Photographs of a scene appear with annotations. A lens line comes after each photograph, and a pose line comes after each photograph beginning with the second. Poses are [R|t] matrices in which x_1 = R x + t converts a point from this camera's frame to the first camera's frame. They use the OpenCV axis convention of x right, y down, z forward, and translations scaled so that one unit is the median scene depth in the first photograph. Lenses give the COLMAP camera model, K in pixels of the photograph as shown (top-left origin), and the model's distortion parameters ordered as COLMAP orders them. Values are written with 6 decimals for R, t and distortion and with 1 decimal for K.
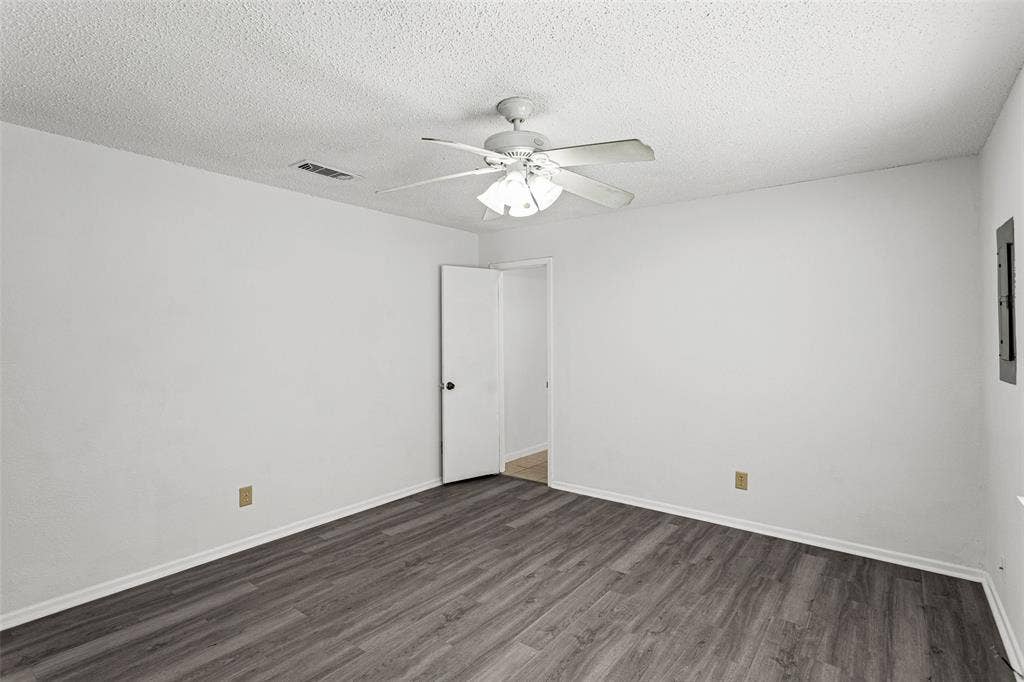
lens RADIAL K [[505.4, 0, 512.9], [0, 505.4, 337.7], [0, 0, 1]] dist [-0.005742, 0.002313]
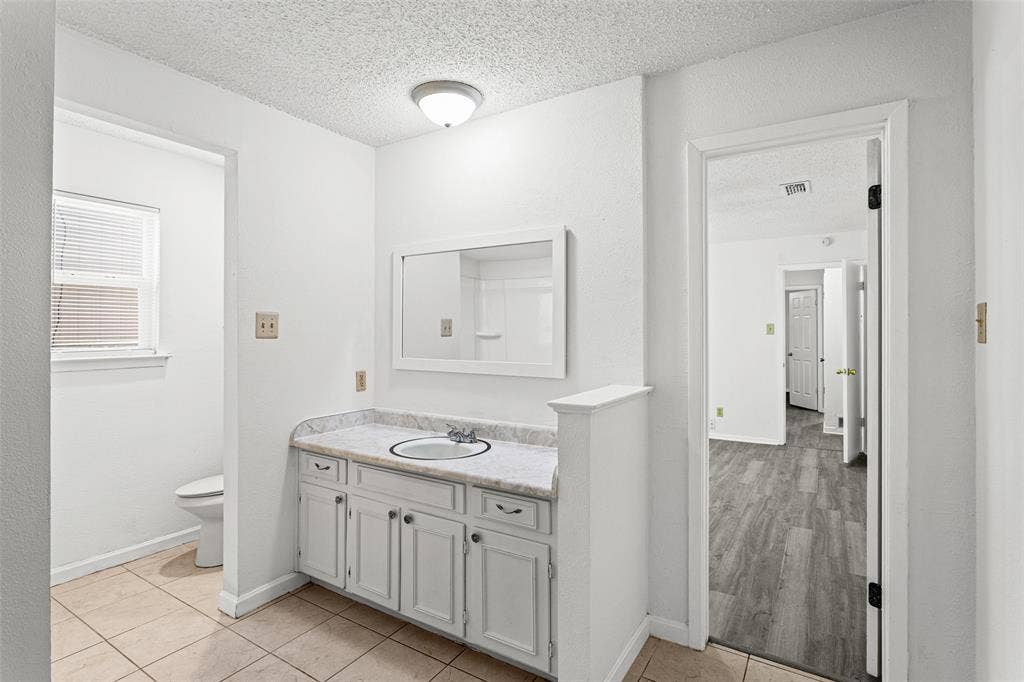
lens RADIAL K [[505.4, 0, 514.5], [0, 505.4, 333.9], [0, 0, 1]] dist [-0.005742, 0.002313]
pose [[-0.996070, 0.006500, -0.088328, 0.375766], [0.006156, 0.999972, 0.004163, 0.010491], [0.088353, 0.003603, -0.996083, 1.897951]]
